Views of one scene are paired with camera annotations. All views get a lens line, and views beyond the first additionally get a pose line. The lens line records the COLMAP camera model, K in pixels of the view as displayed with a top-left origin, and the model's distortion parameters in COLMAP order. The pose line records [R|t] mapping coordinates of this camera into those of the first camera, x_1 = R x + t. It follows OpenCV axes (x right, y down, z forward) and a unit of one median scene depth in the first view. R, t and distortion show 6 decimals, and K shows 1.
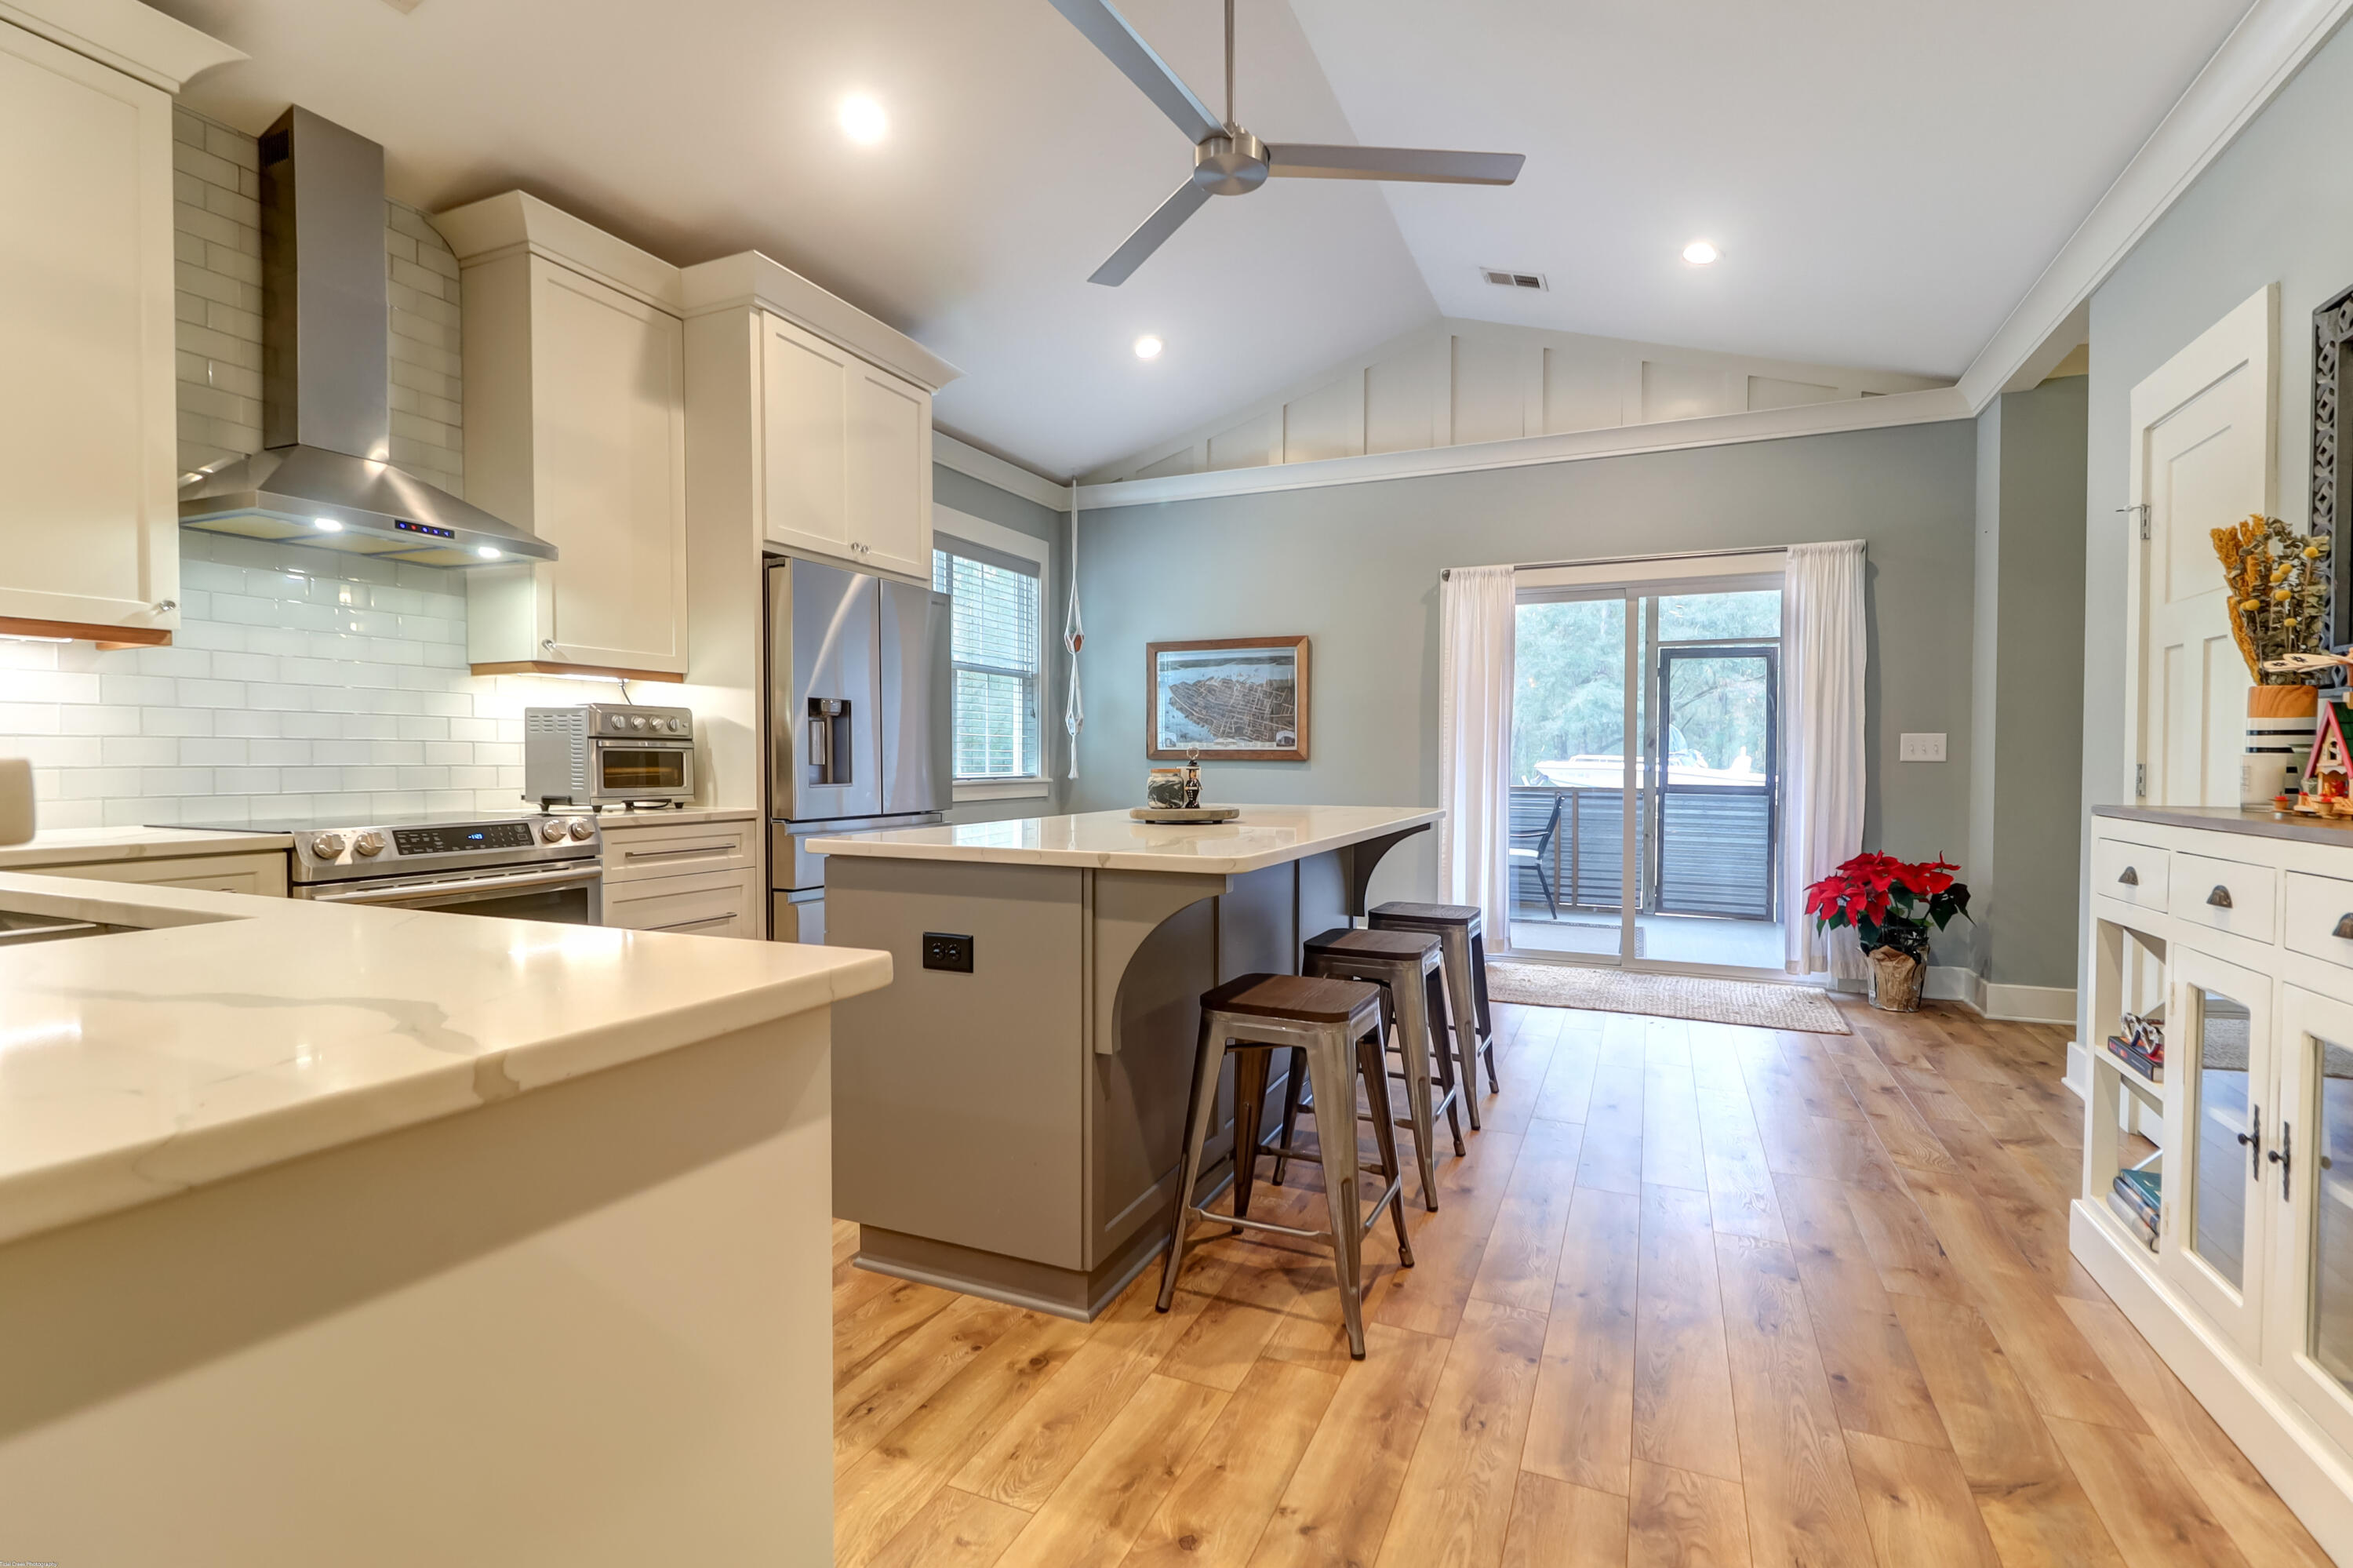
lens RADIAL K [[1074.4, 0, 1186.7], [0, 1074.4, 783.1], [0, 0, 1]] dist [0.019195, -0.014032]
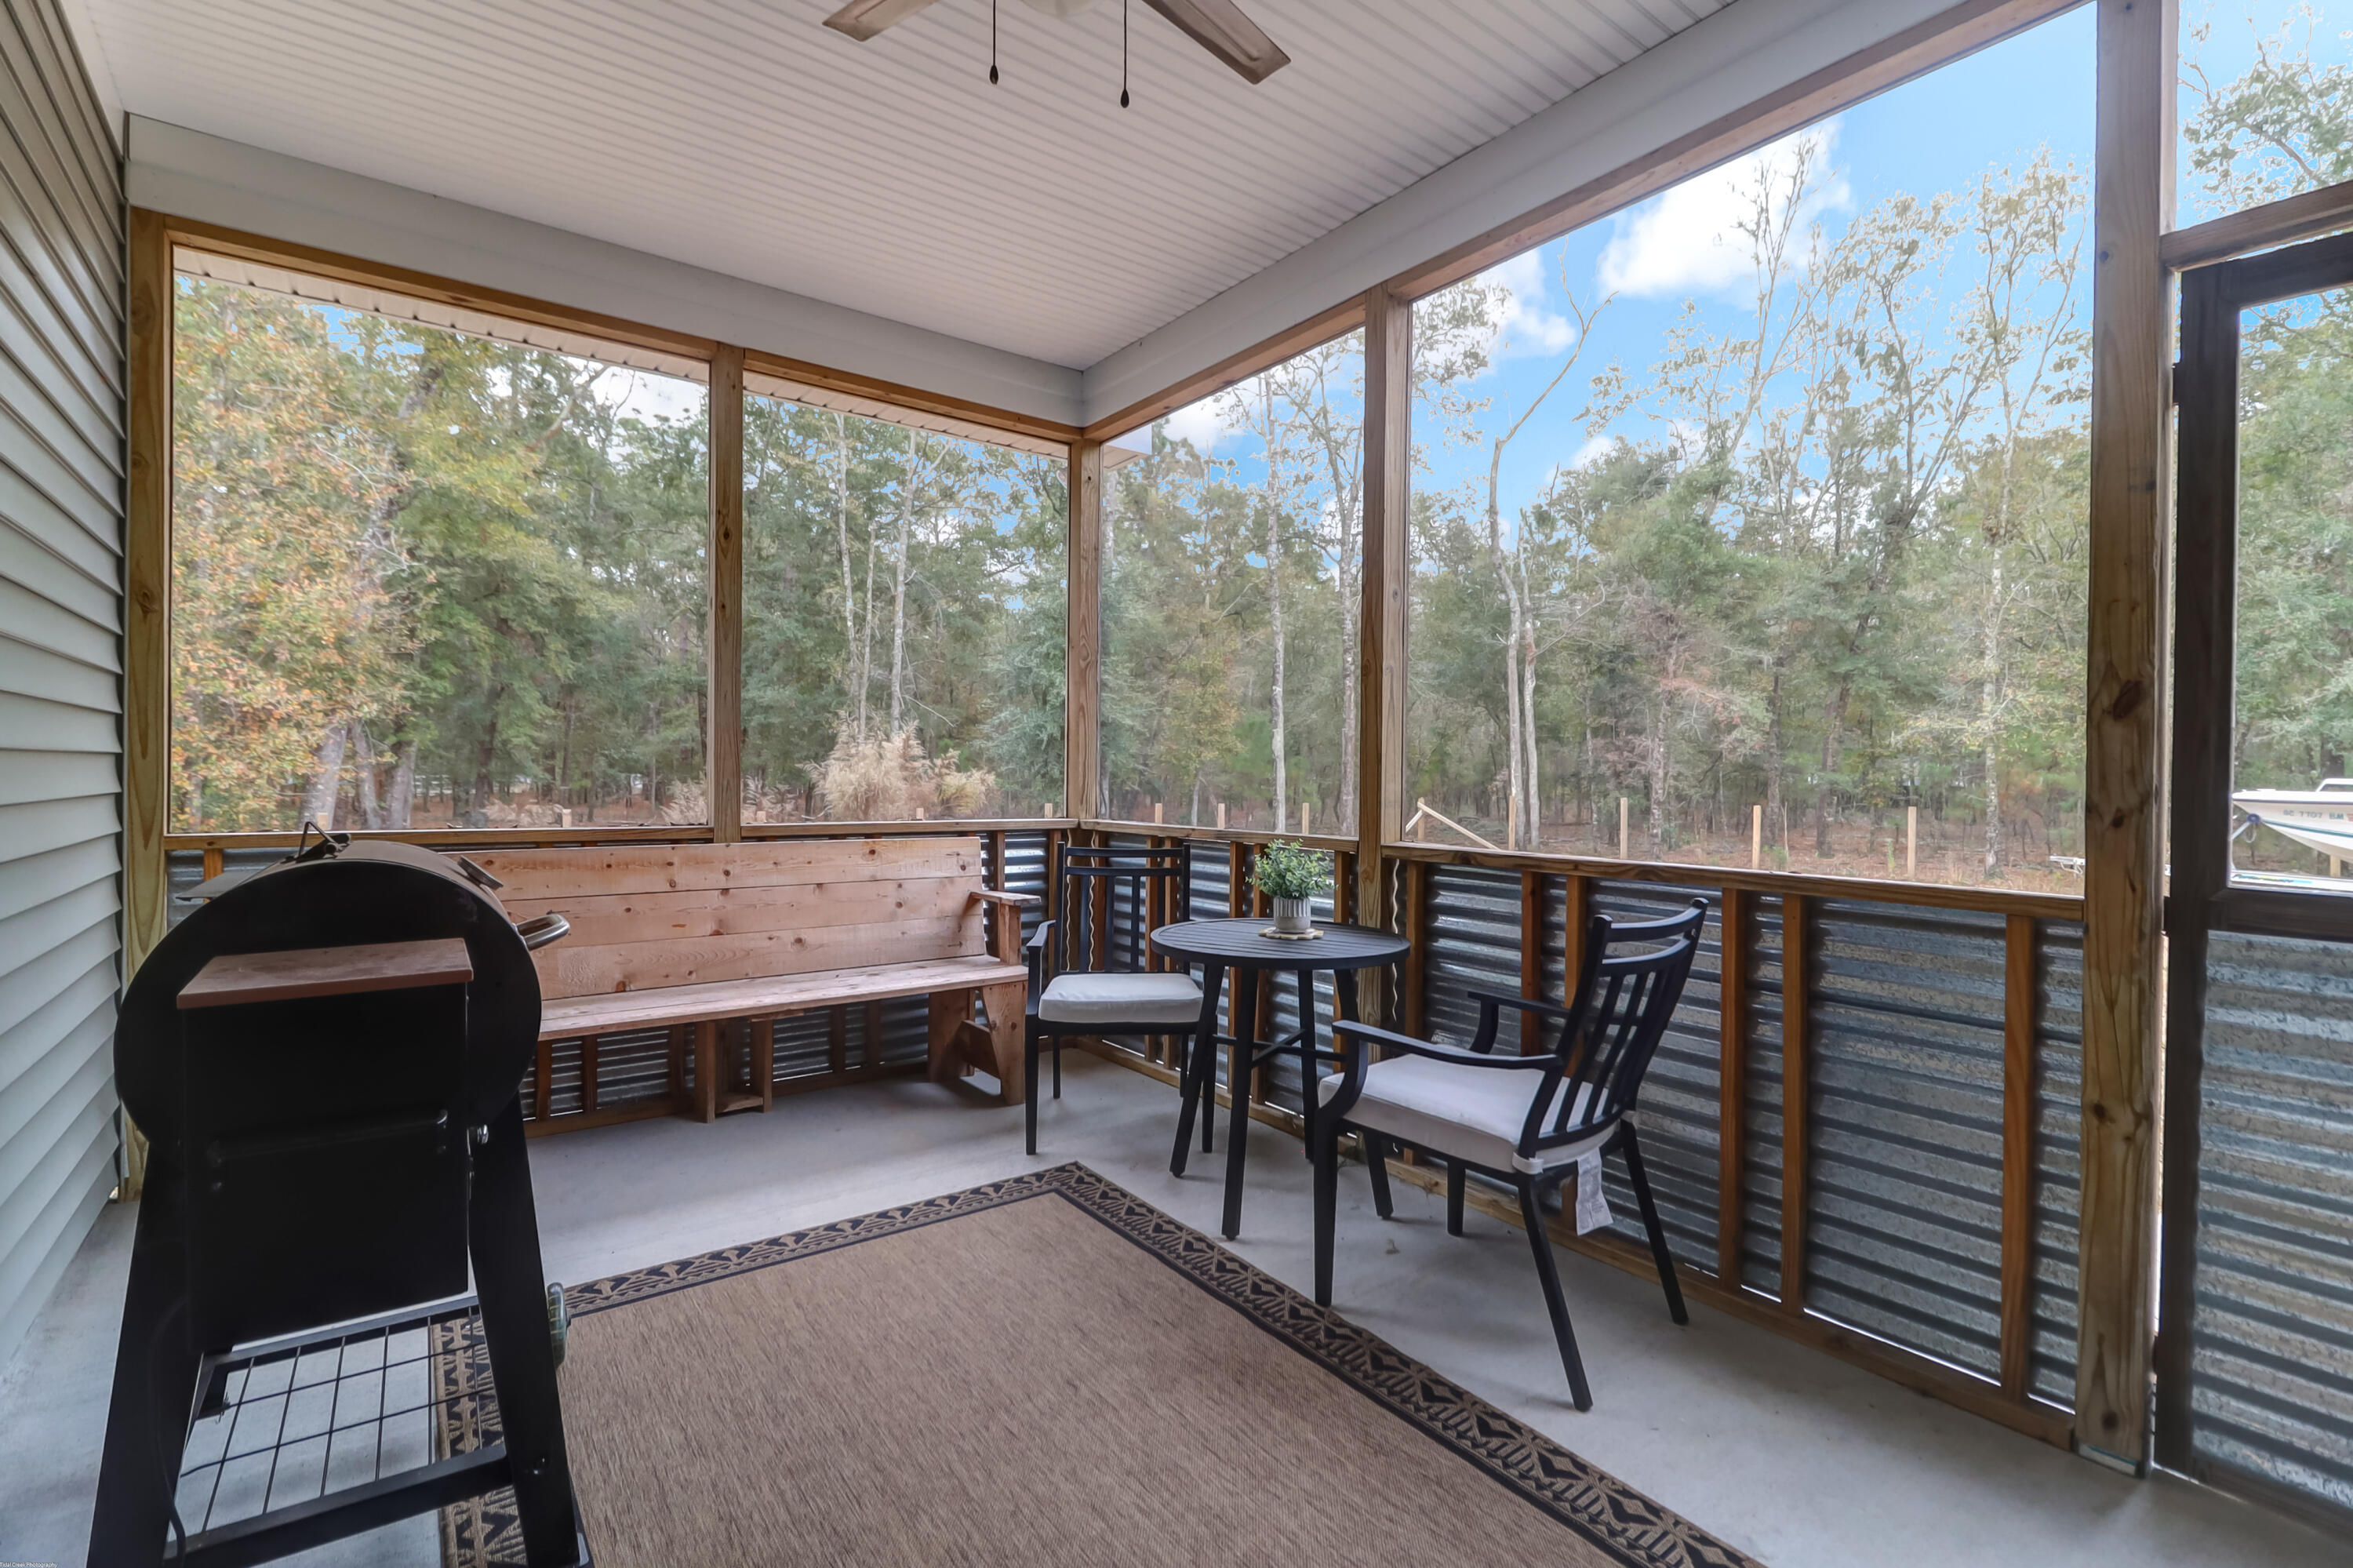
lens RADIAL K [[1081.6, 0, 1211.8], [0, 1081.6, 783.2], [0, 0, 1]] dist [0.013564, -0.000383]
pose [[0.878296, 0.011394, -0.477982, 0.662165], [-0.020296, 0.999703, -0.013463, -0.023389], [0.477687, 0.021526, 0.878267, 1.260472]]
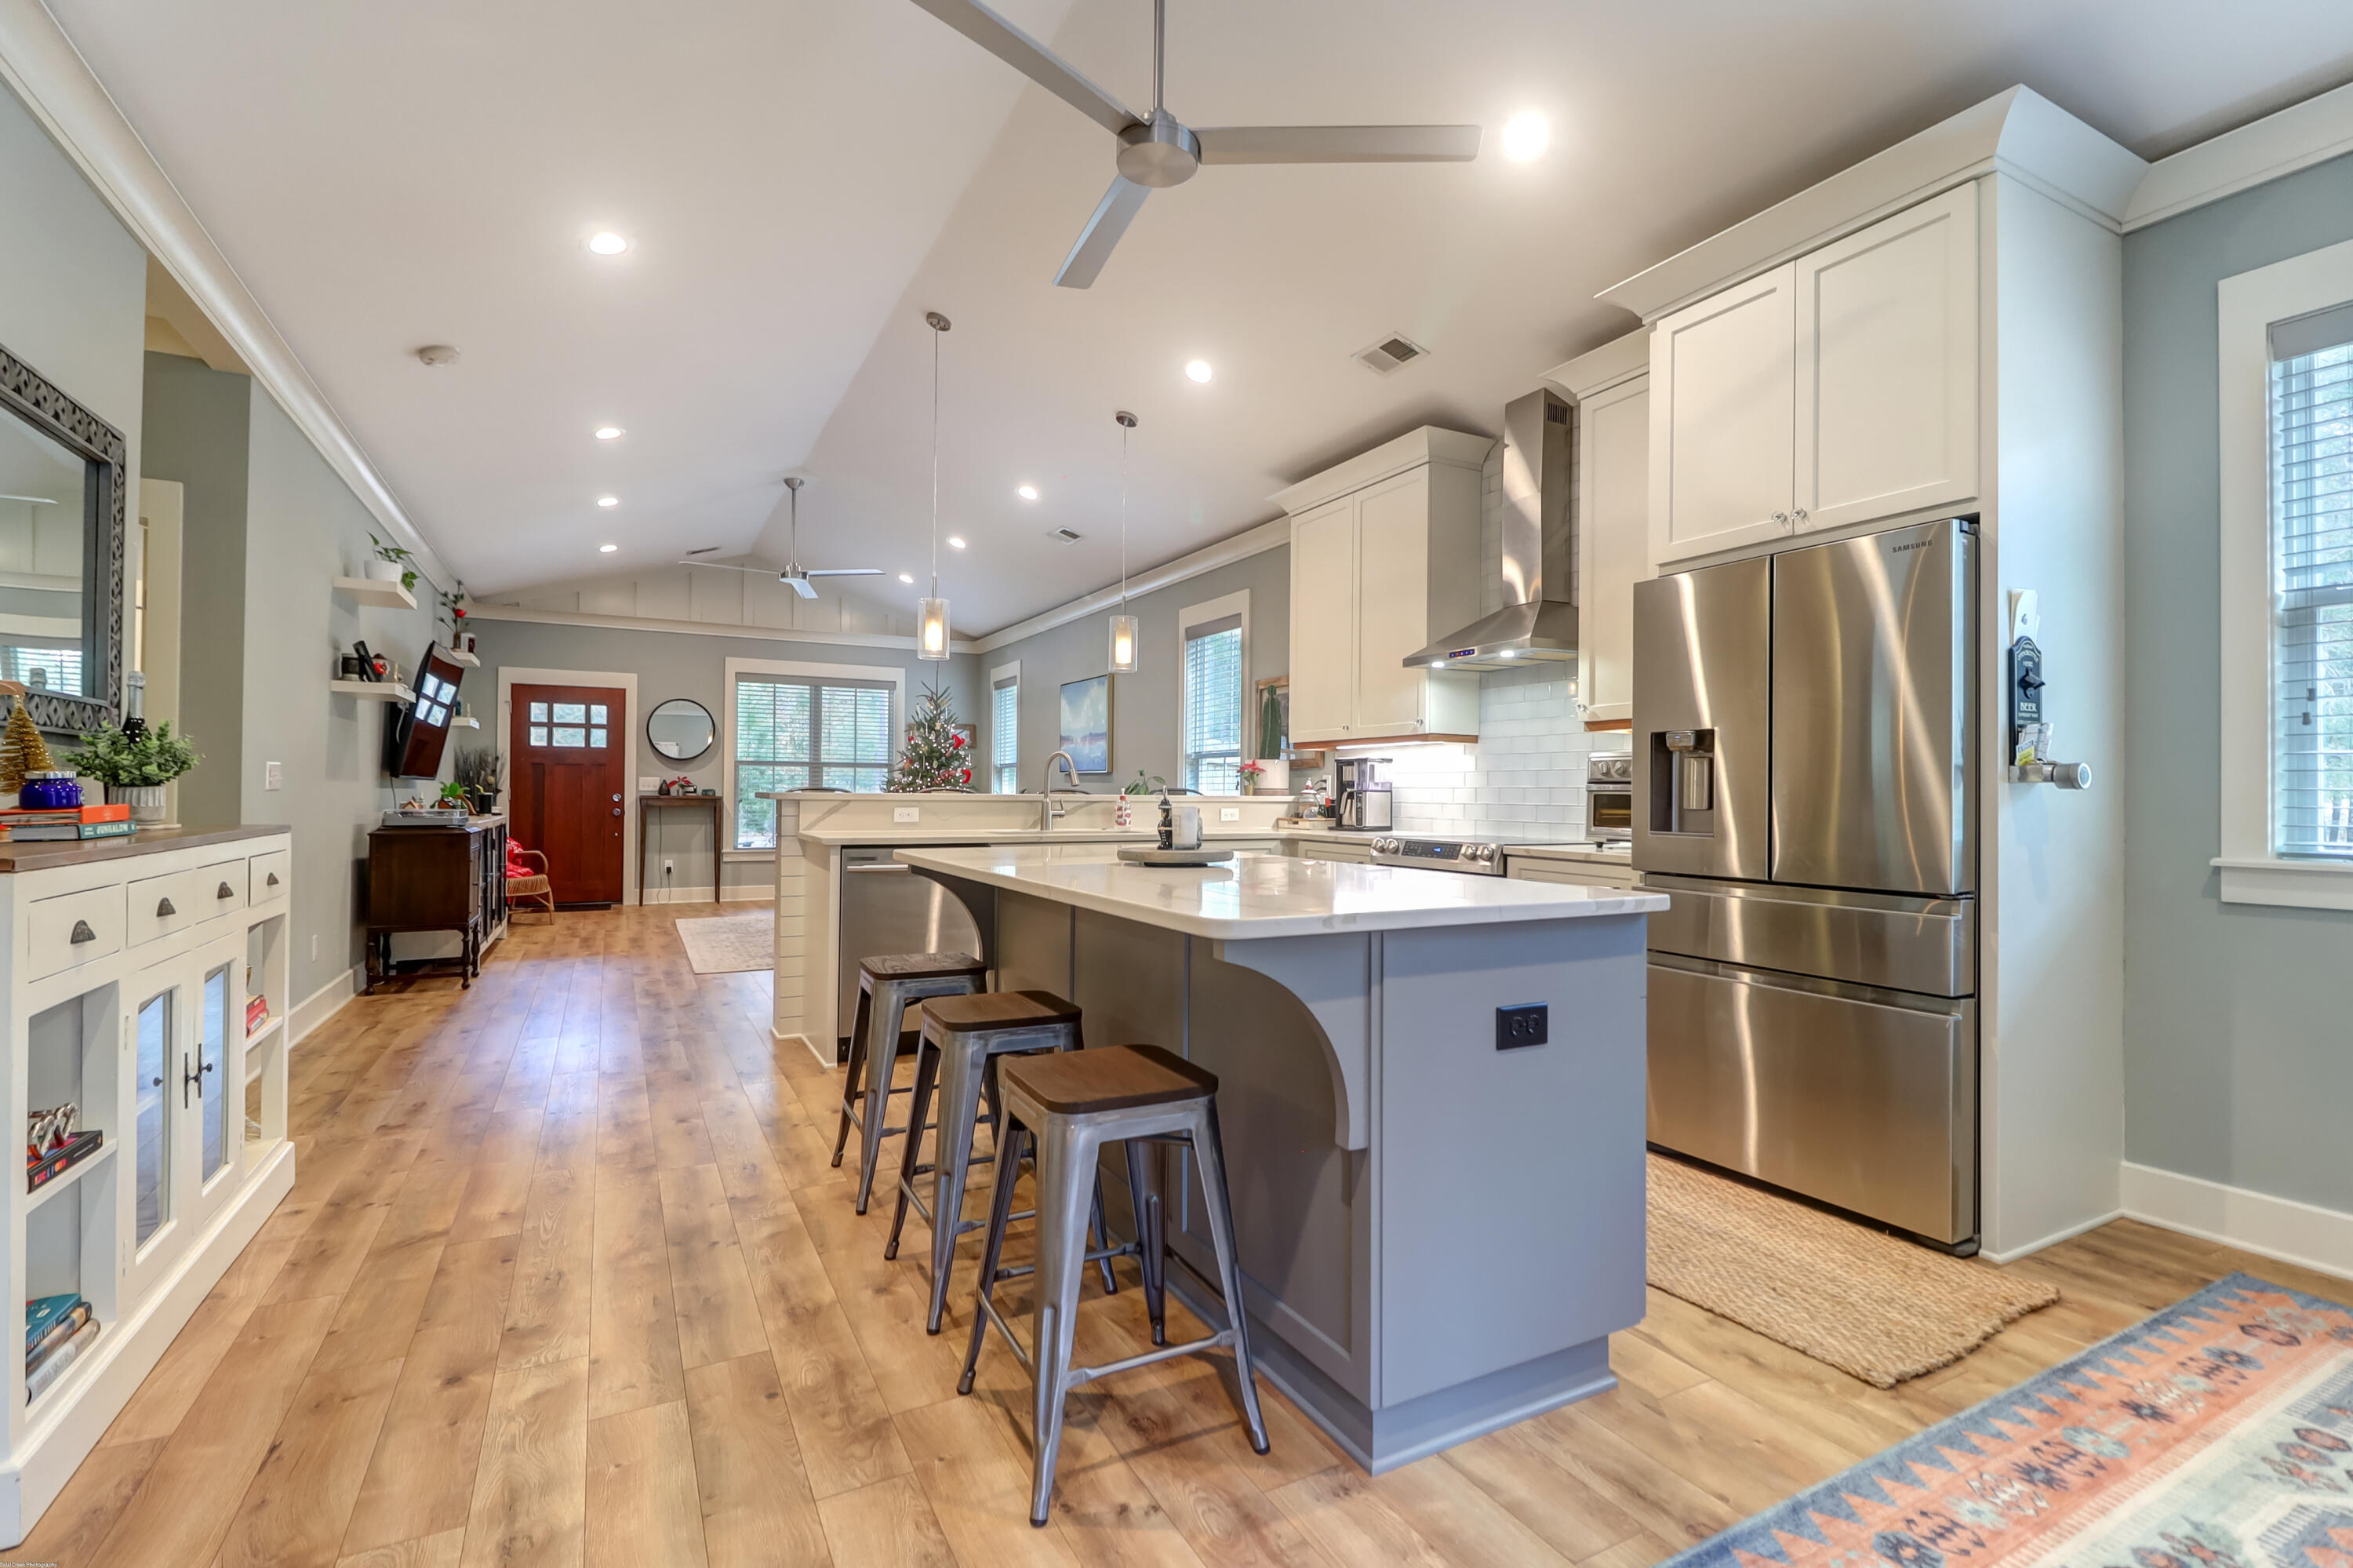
lens RADIAL K [[1074.4, 0, 1186.7], [0, 1074.4, 783.1], [0, 0, 1]] dist [0.019195, -0.014032]
pose [[-0.618636, -0.015344, -0.785528, 0.467951], [-0.028352, 0.999594, 0.002803, -0.024240], [0.785166, 0.024005, -0.618820, 1.011376]]
